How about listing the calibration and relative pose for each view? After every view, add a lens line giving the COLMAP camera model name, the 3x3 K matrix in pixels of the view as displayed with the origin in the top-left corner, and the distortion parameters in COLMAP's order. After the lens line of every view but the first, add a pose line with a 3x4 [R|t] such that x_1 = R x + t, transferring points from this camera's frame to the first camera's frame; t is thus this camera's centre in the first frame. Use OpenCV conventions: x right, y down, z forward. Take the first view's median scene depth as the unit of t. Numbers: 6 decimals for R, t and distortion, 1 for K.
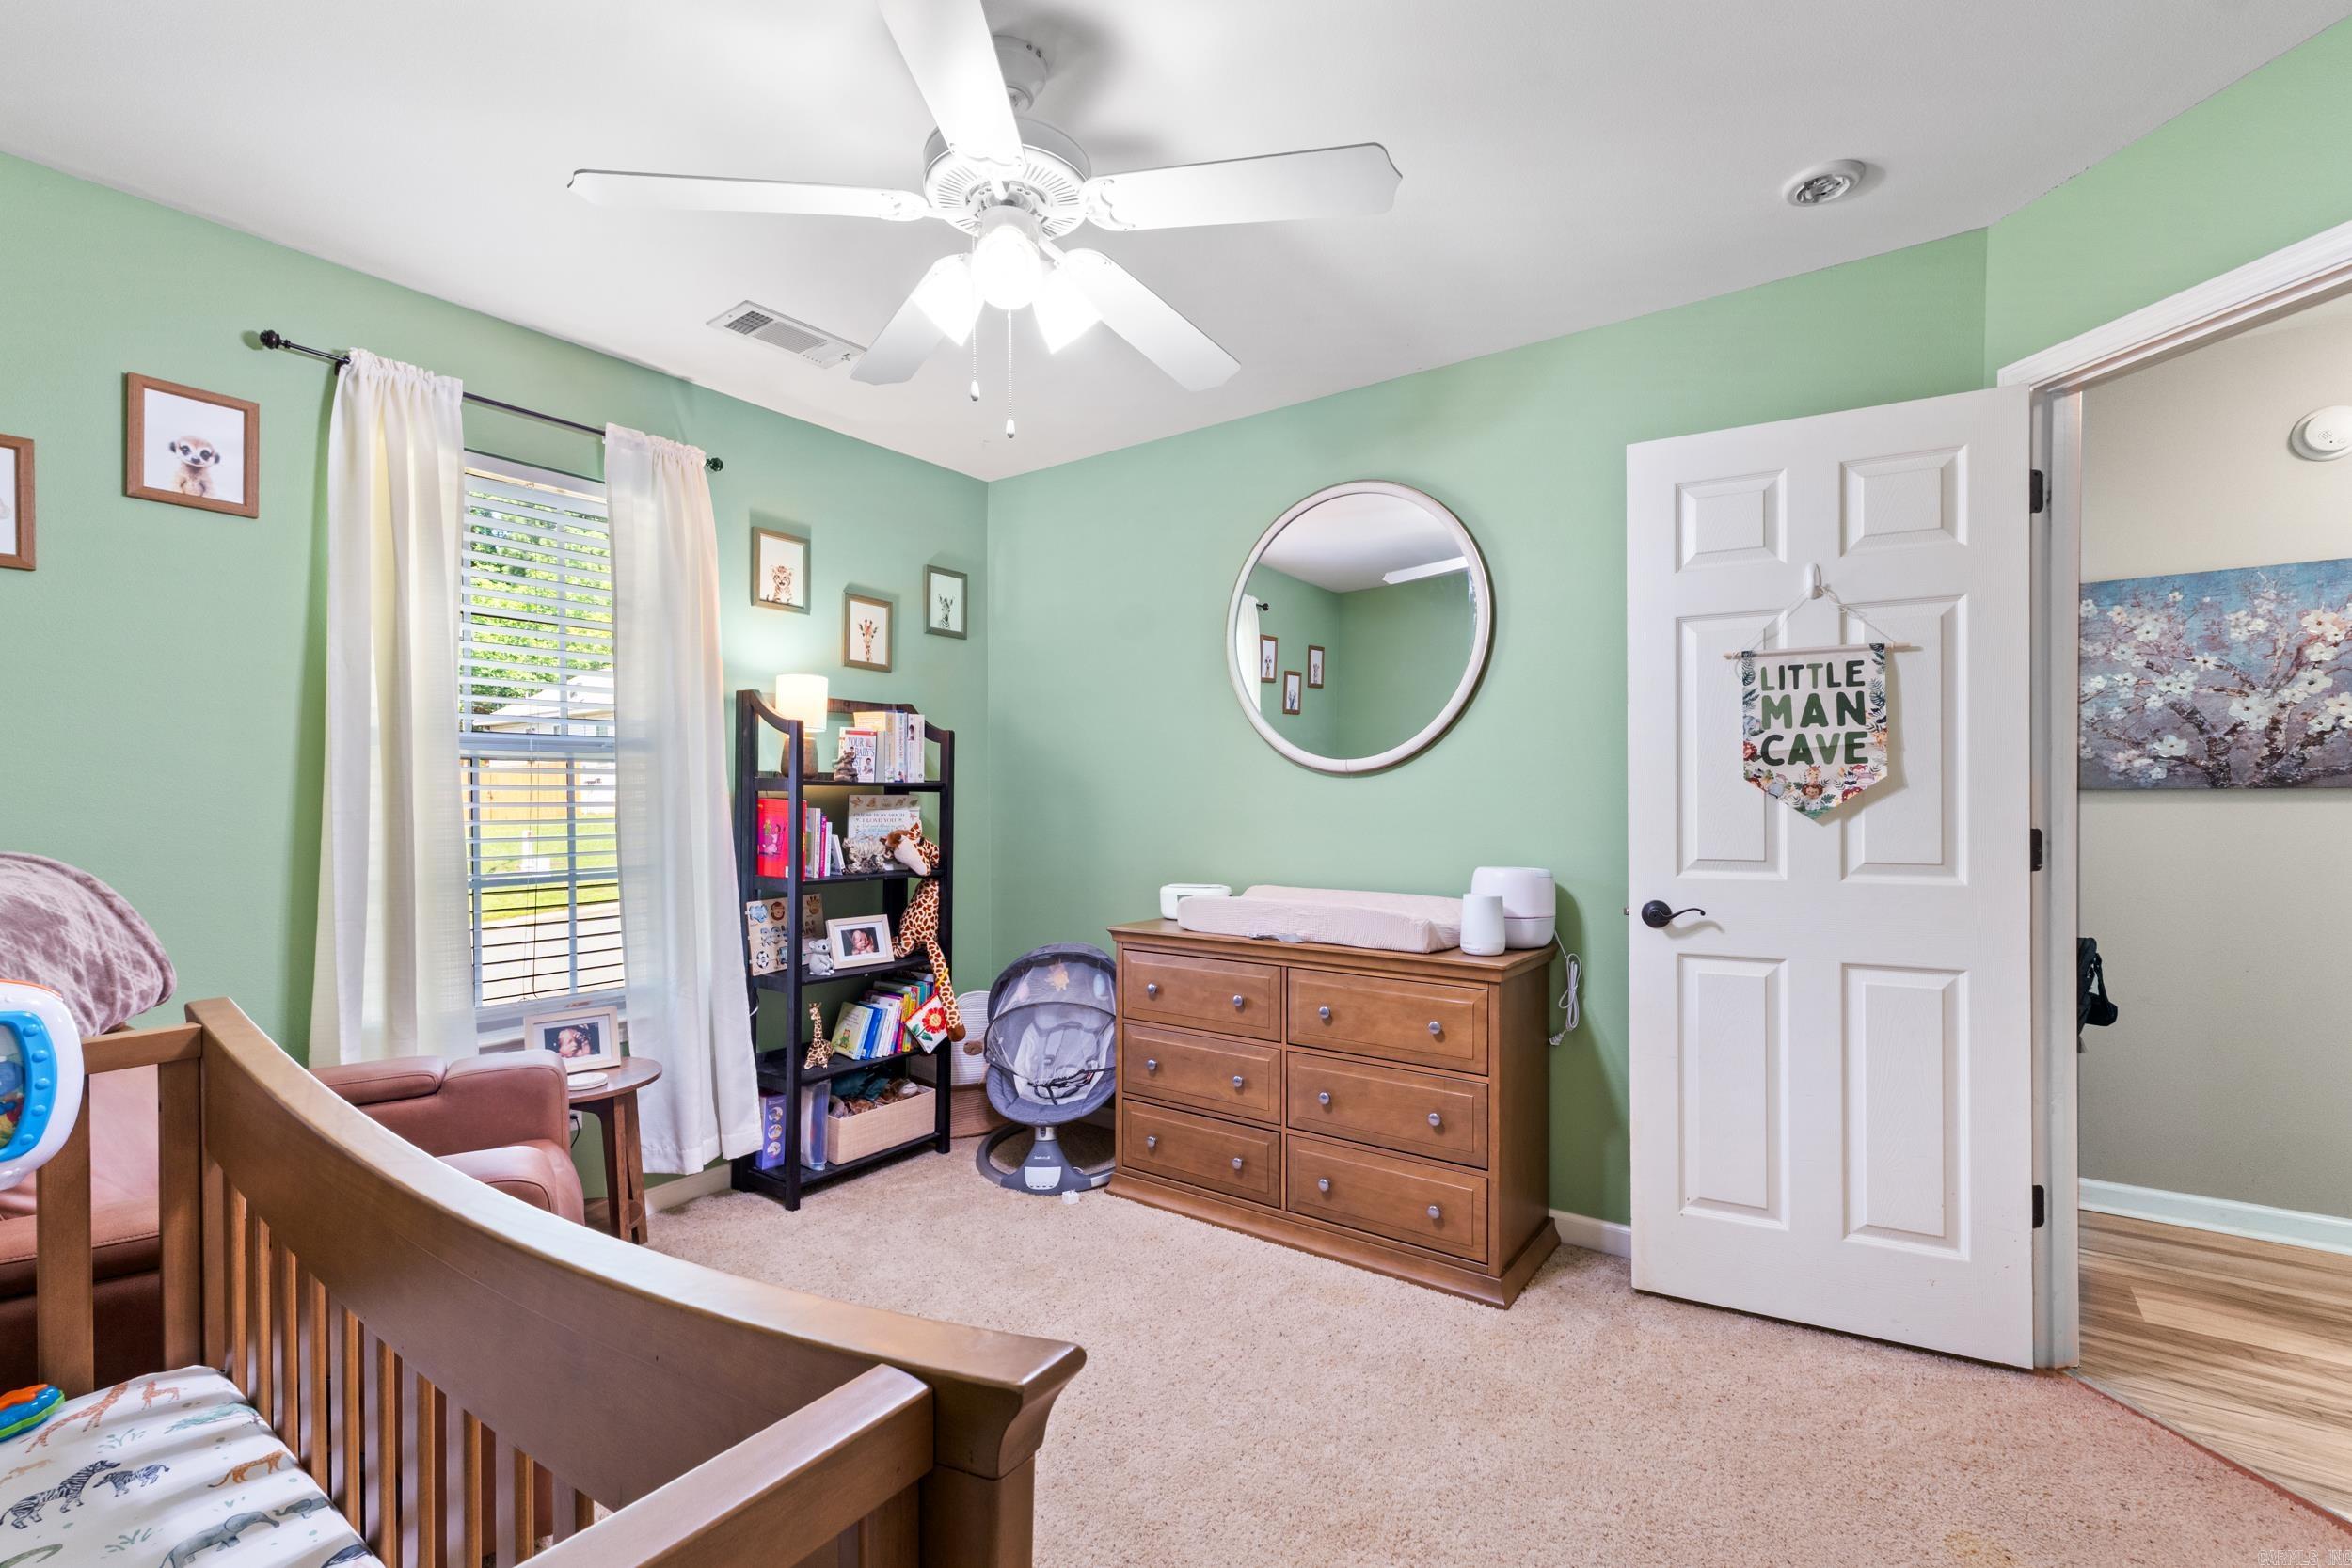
lens RADIAL K [[998.5, 0, 1225.8], [0, 998.5, 793.2], [0, 0, 1]] dist [0.001017, 0.000287]
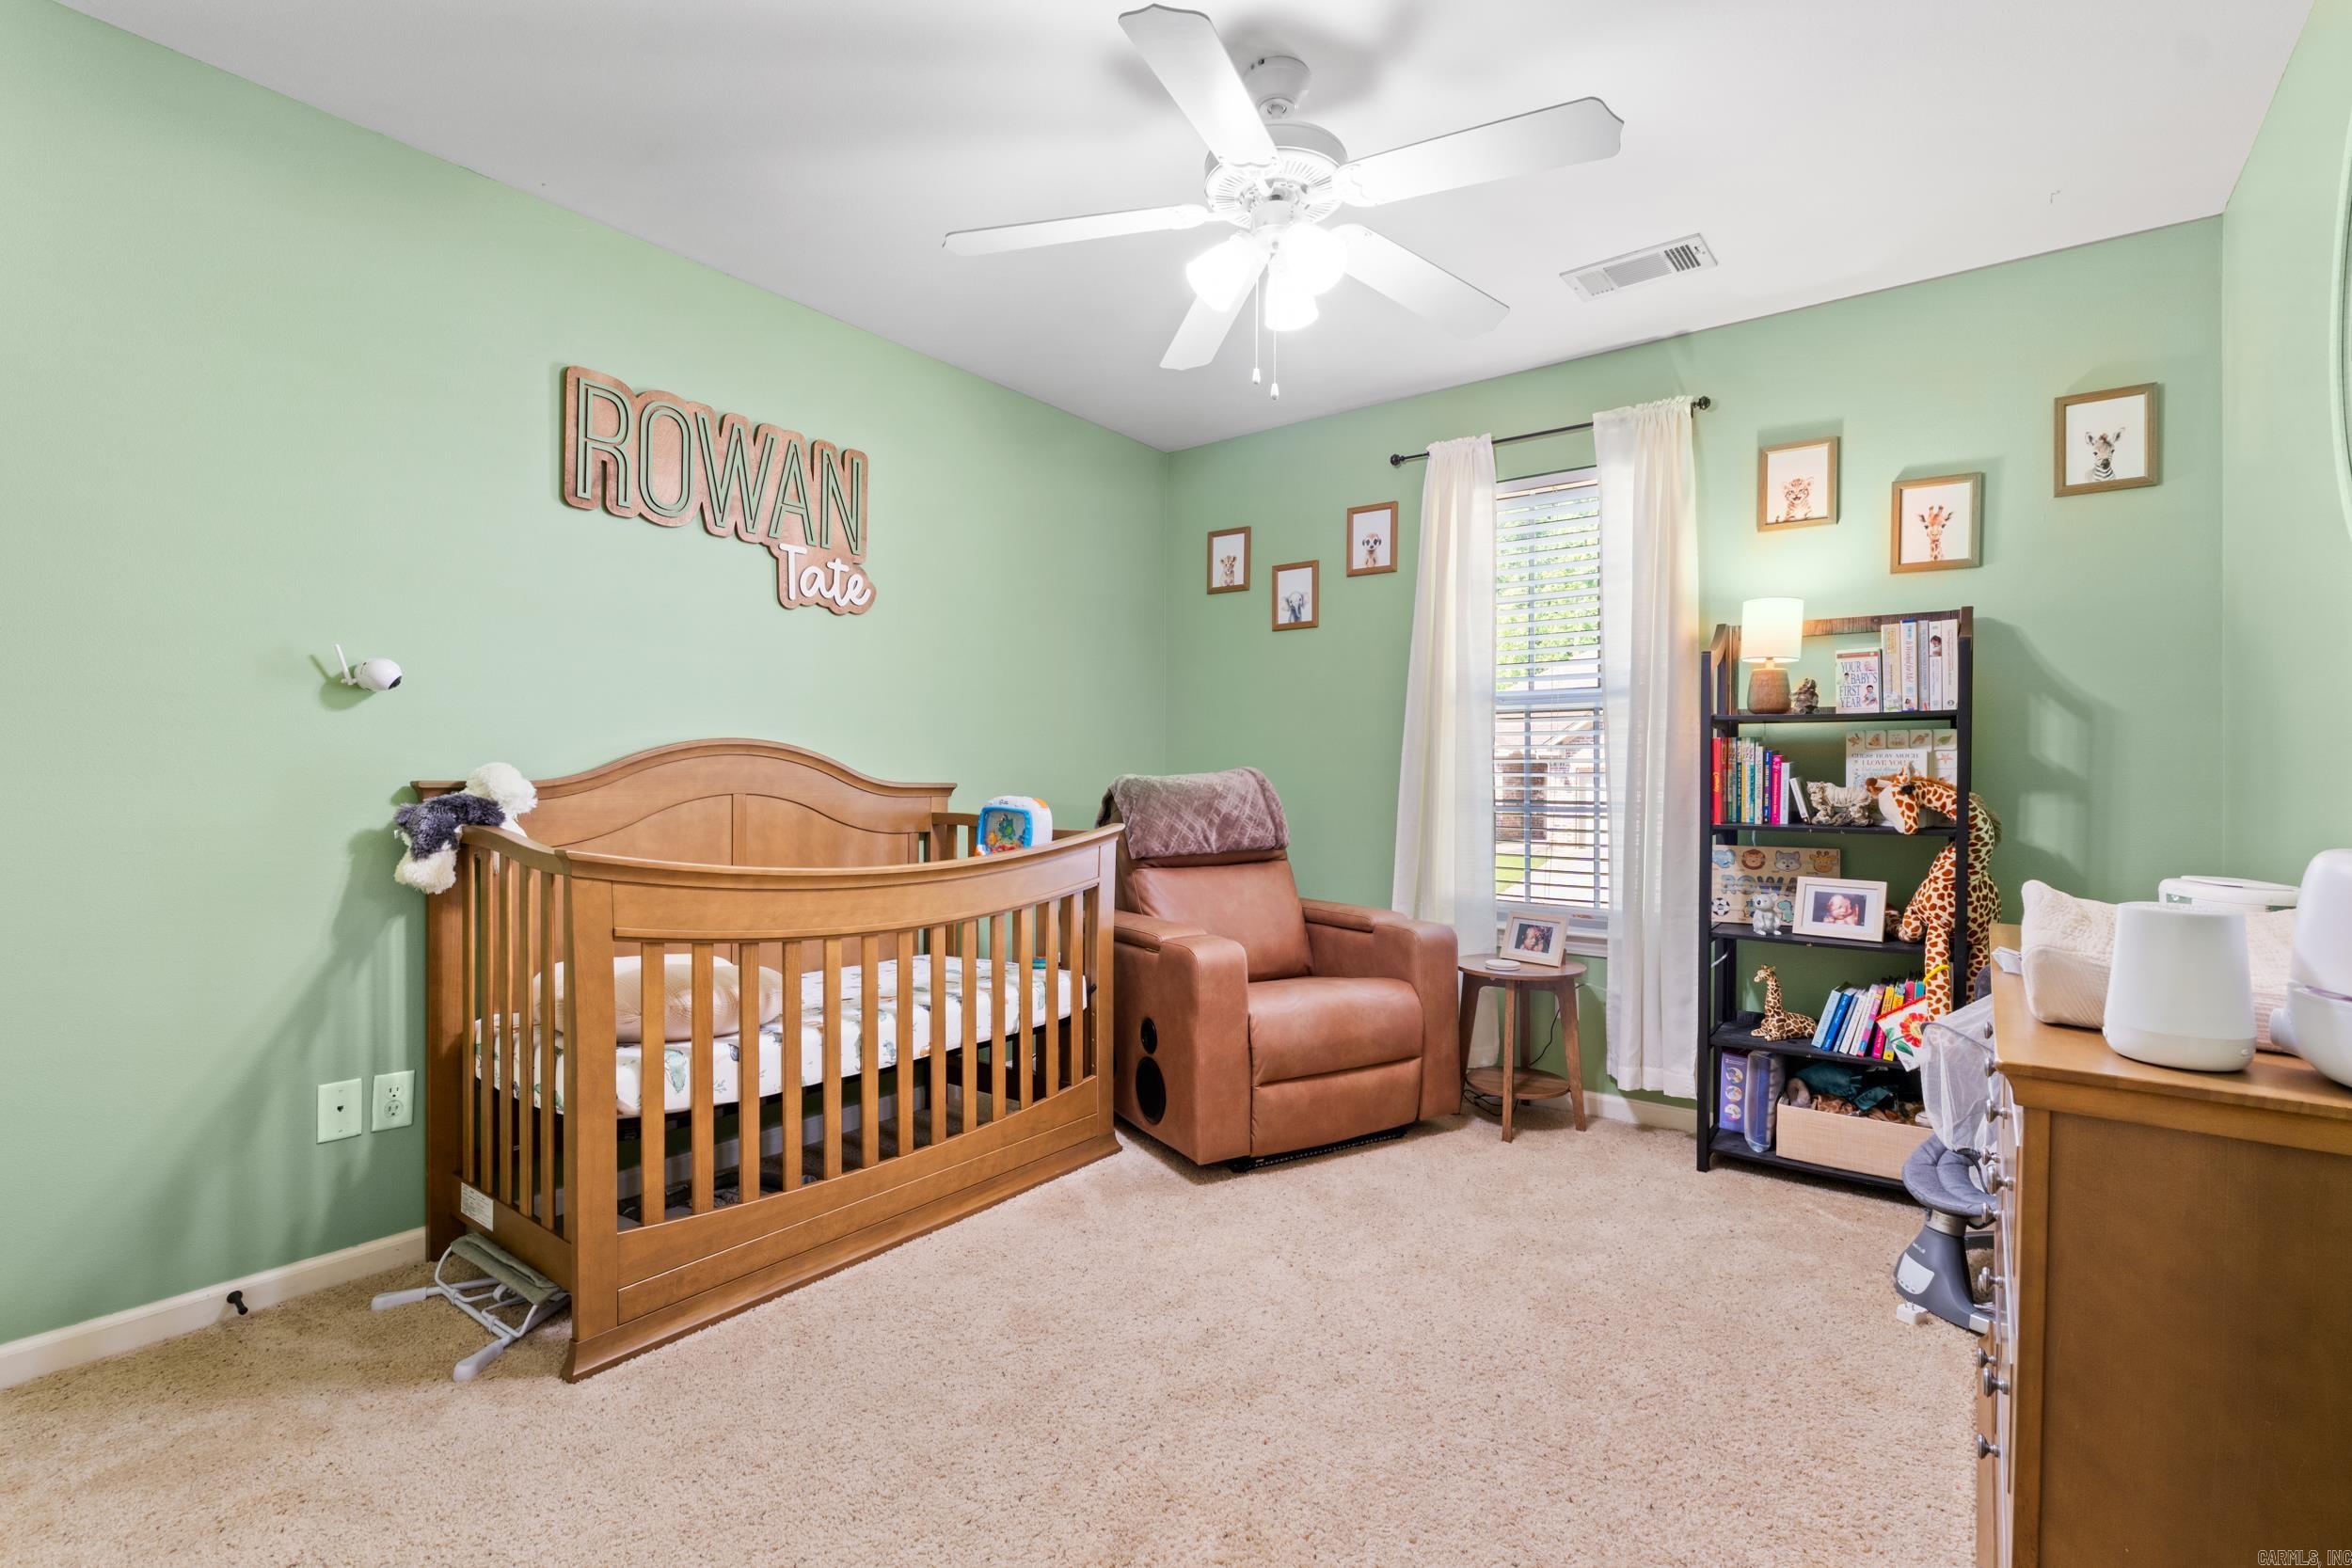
lens RADIAL K [[1079.7, 0, 1181.5], [0, 1079.7, 767.8], [0, 0, 1]] dist [-0.014623, 0.000382]
pose [[-0.044766, -0.006653, -0.998975, 0.550691], [-0.000563, 0.999978, -0.006634, 0.038937], [0.998997, 0.000265, -0.044769, 0.503932]]
